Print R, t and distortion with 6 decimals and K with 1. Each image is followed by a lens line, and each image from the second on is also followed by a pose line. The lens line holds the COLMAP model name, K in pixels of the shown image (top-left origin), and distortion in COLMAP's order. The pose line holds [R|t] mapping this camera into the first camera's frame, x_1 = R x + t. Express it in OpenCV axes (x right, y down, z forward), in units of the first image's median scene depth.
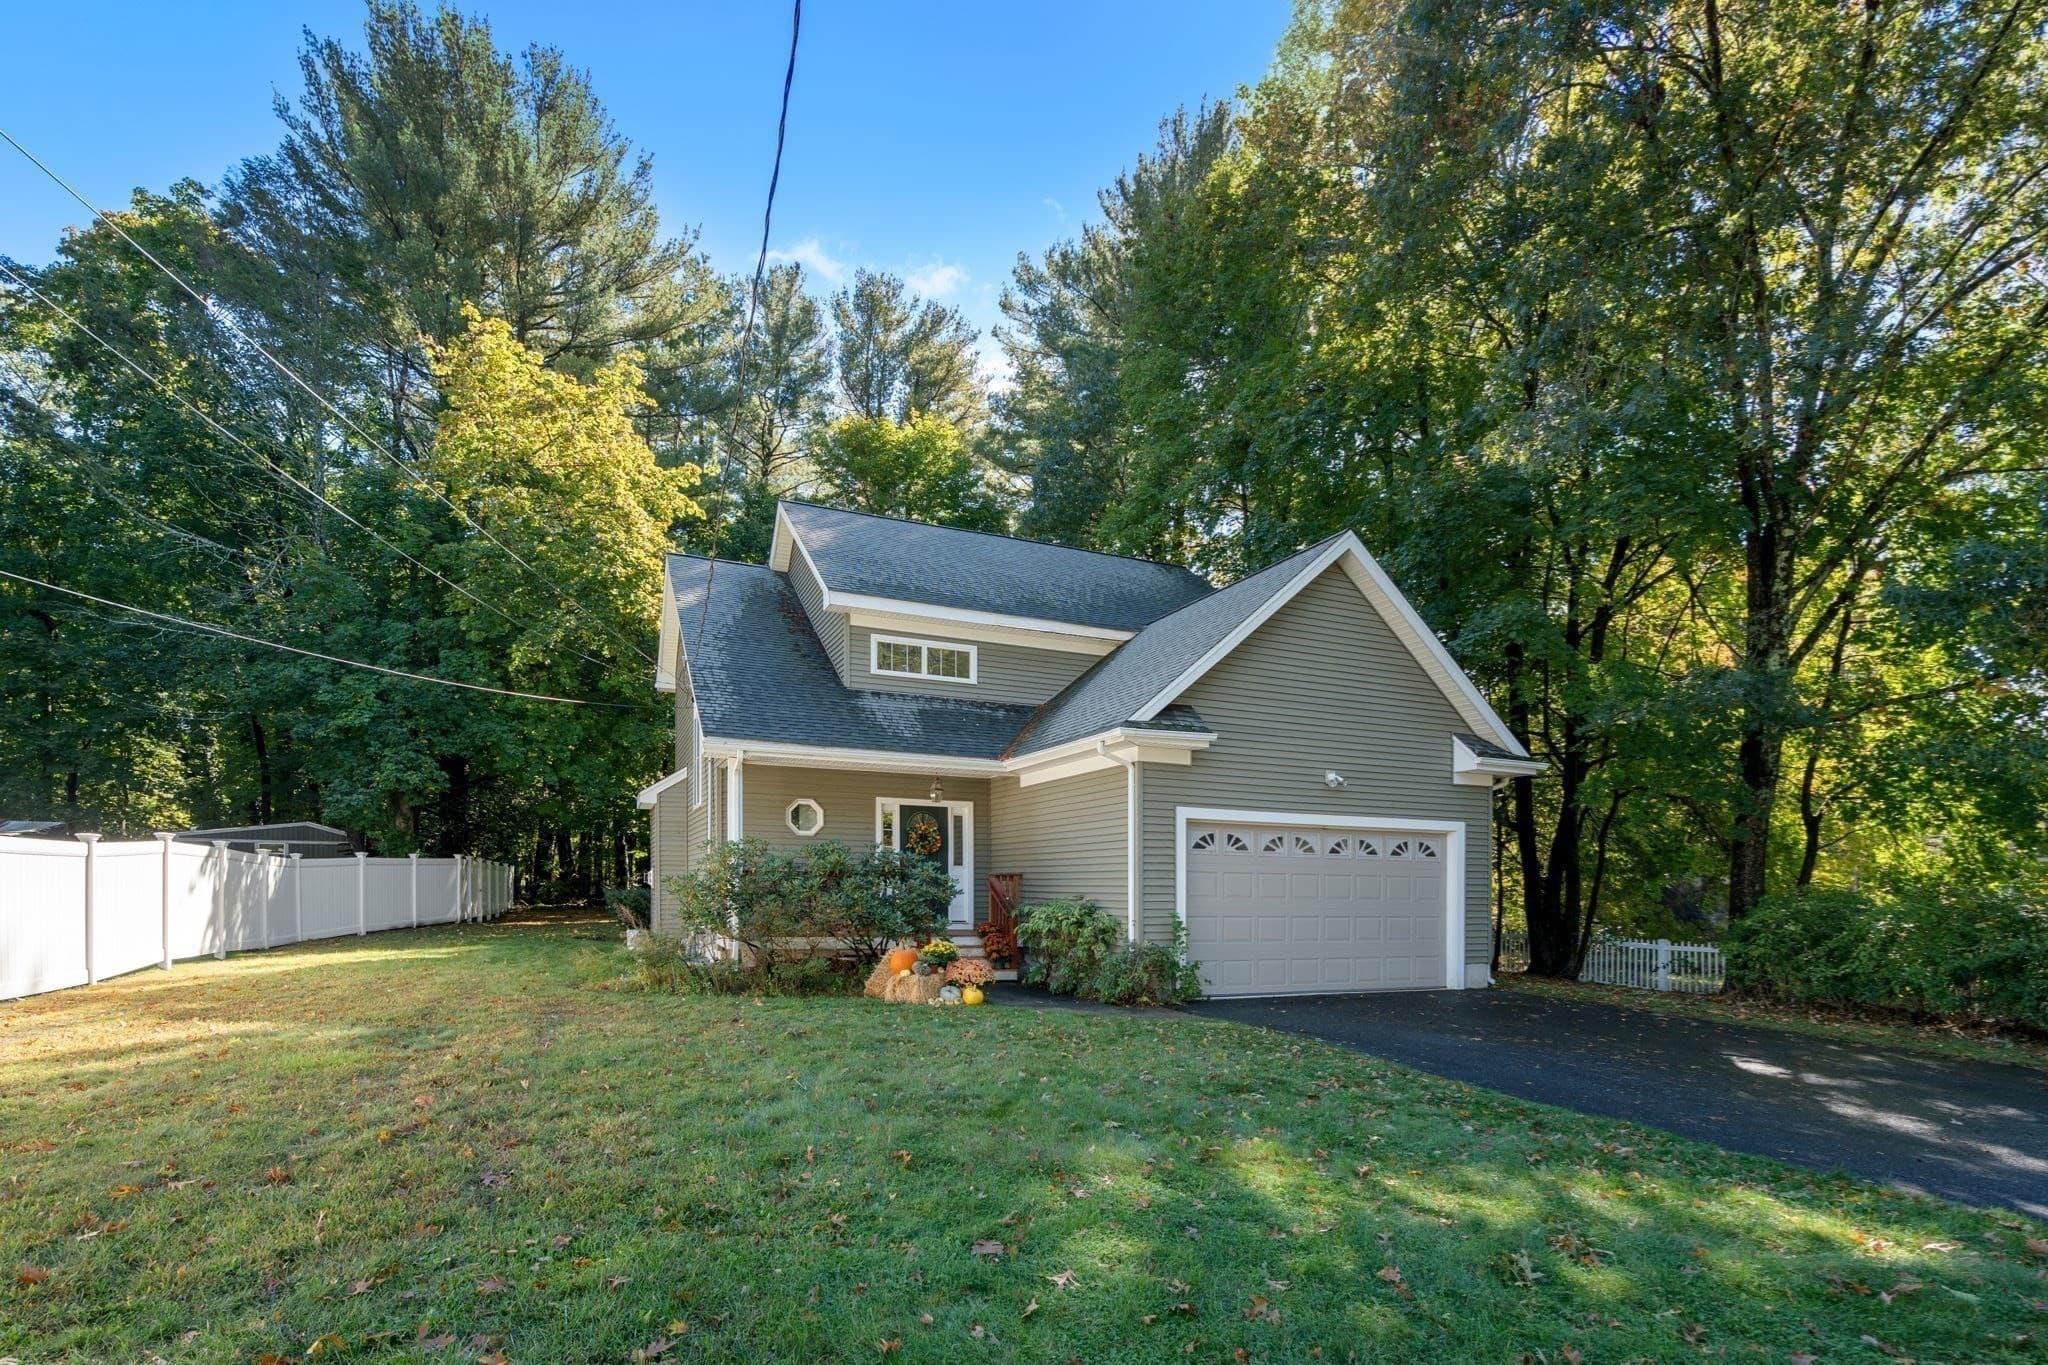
lens RADIAL K [[1100.9, 0, 1043.9], [0, 1100.9, 863.4], [0, 0, 1]] dist [0.013734, -0.001764]
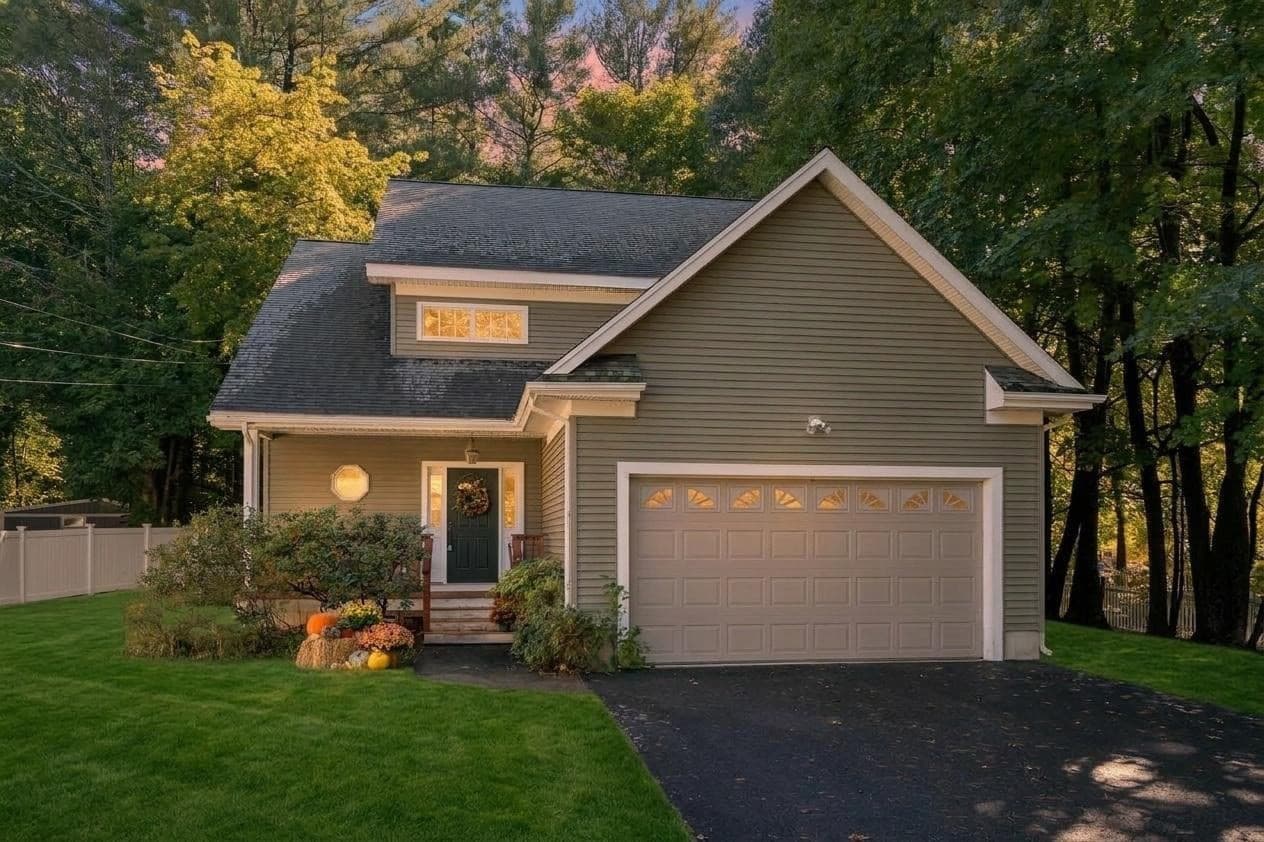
lens RADIAL K [[1077.1, 0, 619.3], [0, 1077.1, 523.9], [0, 0, 1]] dist [0.041154, -0.030753]
pose [[0.961731, -0.017976, -0.273404, 0.297715], [0.018522, 0.999828, -0.000583, 0.001689], [0.273368, -0.004503, 0.961899, 0.089256]]
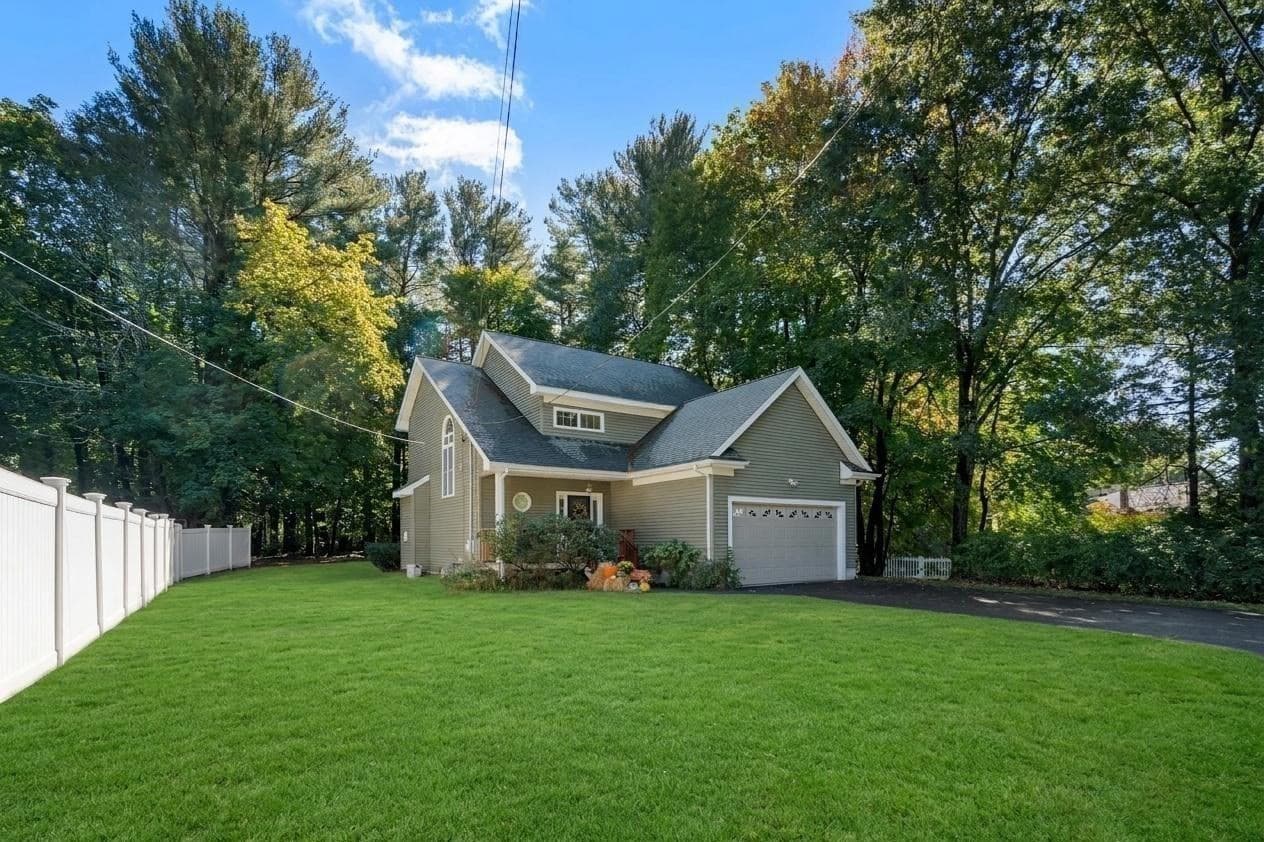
lens RADIAL K [[679.4, 0, 647.7], [0, 679.4, 536.6], [0, 0, 1]] dist [0.013734, -0.001764]
pose [[0.981656, -0.018007, 0.189809, -0.225984], [0.015401, 0.999766, 0.015199, 0.003520], [-0.190038, -0.011997, 0.981703, -0.205600]]
